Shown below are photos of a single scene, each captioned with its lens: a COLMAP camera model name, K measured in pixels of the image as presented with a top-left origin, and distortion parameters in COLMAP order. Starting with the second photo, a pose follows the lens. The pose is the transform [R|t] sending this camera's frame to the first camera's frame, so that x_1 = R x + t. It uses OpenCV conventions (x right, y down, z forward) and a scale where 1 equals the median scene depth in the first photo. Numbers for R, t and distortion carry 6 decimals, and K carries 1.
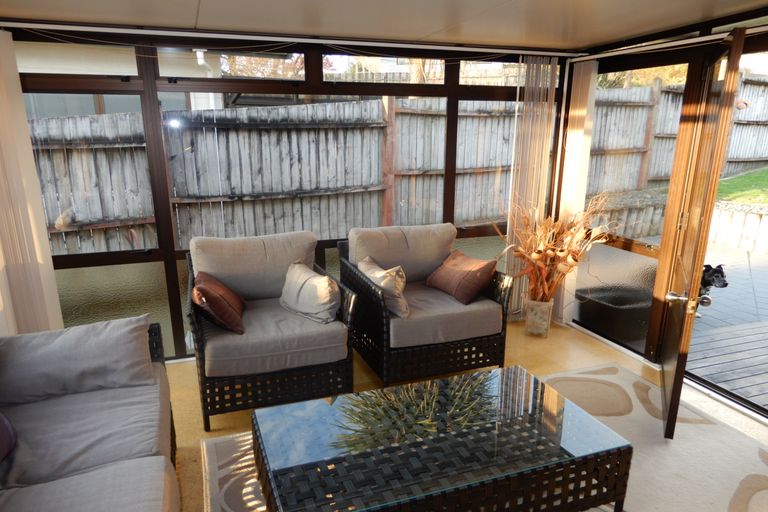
lens RADIAL K [[538.2, 0, 385.4], [0, 538.2, 255.9], [0, 0, 1]] dist [-0.012876, 0.000946]
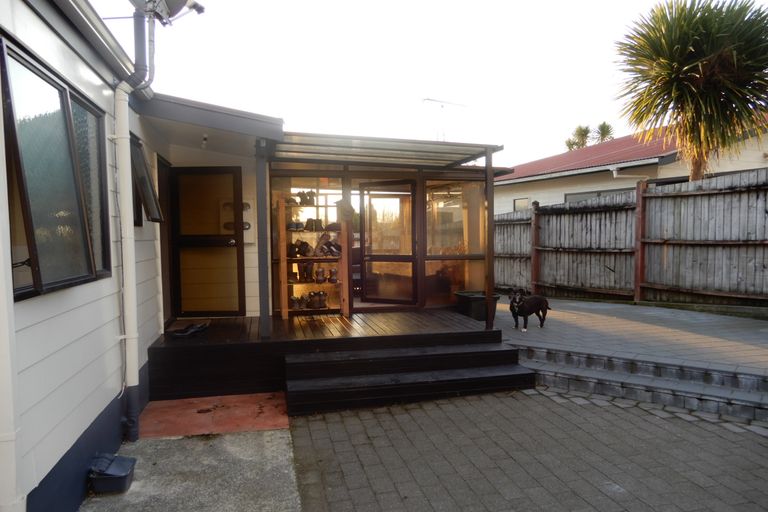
lens RADIAL K [[538.2, 0, 384.5], [0, 538.2, 259.3], [0, 0, 1]] dist [-0.012876, 0.000946]
pose [[-0.123794, 0.041875, -0.991424, 1.590696], [-0.224915, 0.971923, 0.069135, -0.061836], [0.966483, 0.231544, -0.110899, 0.591325]]
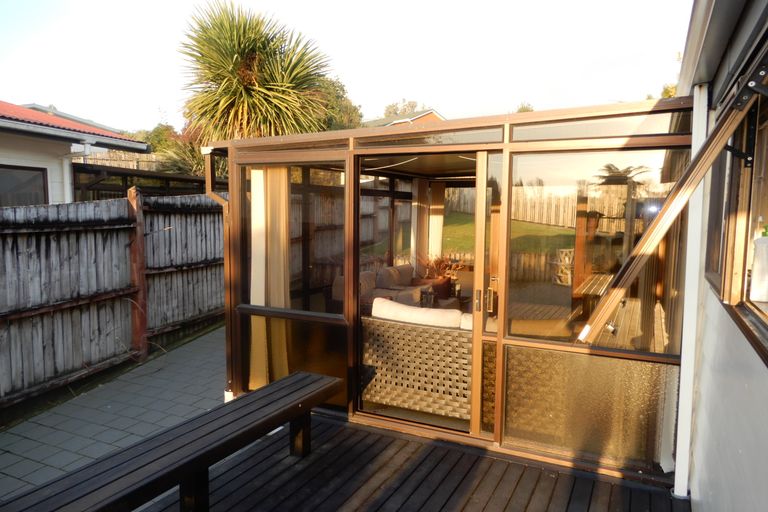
lens RADIAL K [[538.2, 0, 383.1], [0, 538.2, 257.9], [0, 0, 1]] dist [-0.012876, 0.000946]
pose [[0.728555, -0.053689, 0.682880, -0.724500], [0.146210, 0.986138, -0.078458, 0.030810], [-0.669201, 0.157004, 0.726305, -0.184659]]
